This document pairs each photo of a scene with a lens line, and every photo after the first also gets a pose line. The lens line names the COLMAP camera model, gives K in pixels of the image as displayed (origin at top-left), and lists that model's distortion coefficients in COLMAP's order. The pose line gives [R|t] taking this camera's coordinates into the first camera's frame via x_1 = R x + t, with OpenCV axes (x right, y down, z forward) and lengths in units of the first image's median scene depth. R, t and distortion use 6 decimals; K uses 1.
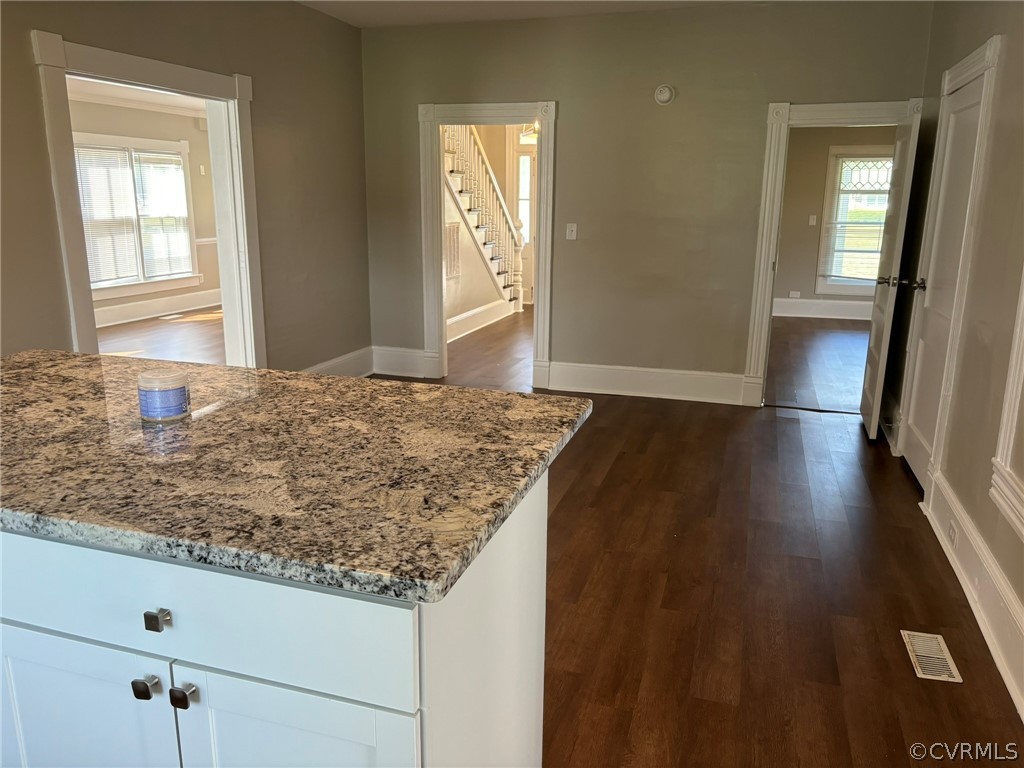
lens RADIAL K [[771.8, 0, 512.1], [0, 771.8, 383.3], [0, 0, 1]] dist [0.010080, 0.003260]
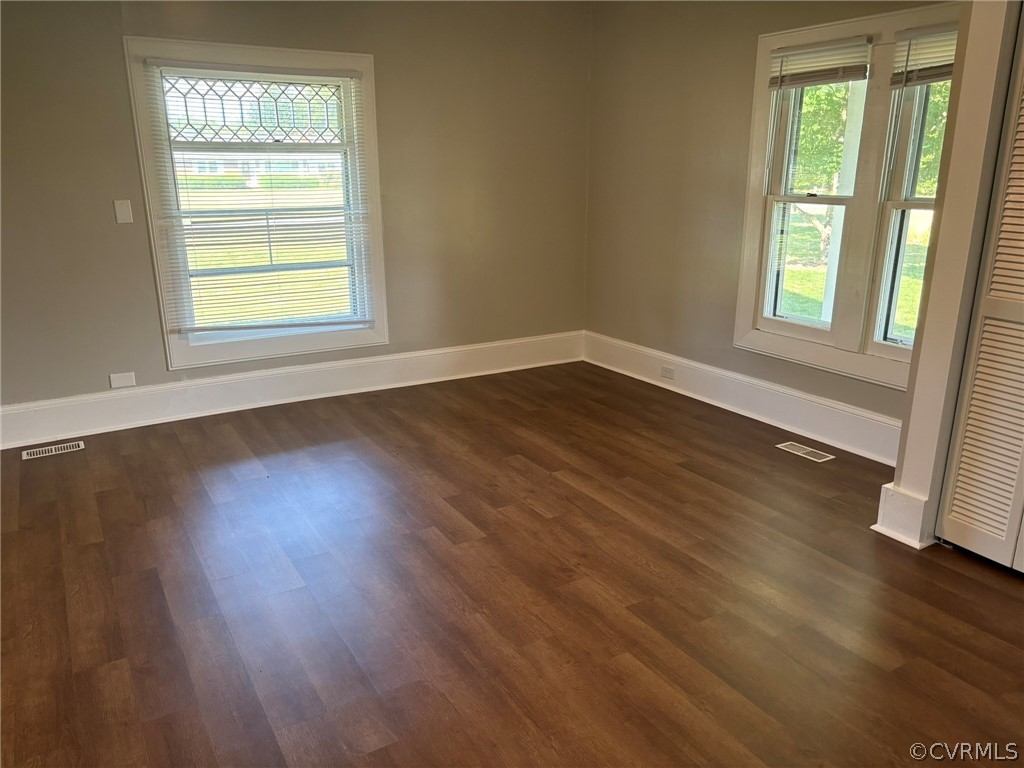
lens RADIAL K [[771.8, 0, 513.7], [0, 771.8, 384.9], [0, 0, 1]] dist [0.010080, 0.003260]
pose [[0.660574, -0.218535, 0.718251, 0.199817], [0.184470, 0.974614, 0.126880, -0.131082], [-0.727745, 0.048683, 0.684118, 0.549257]]
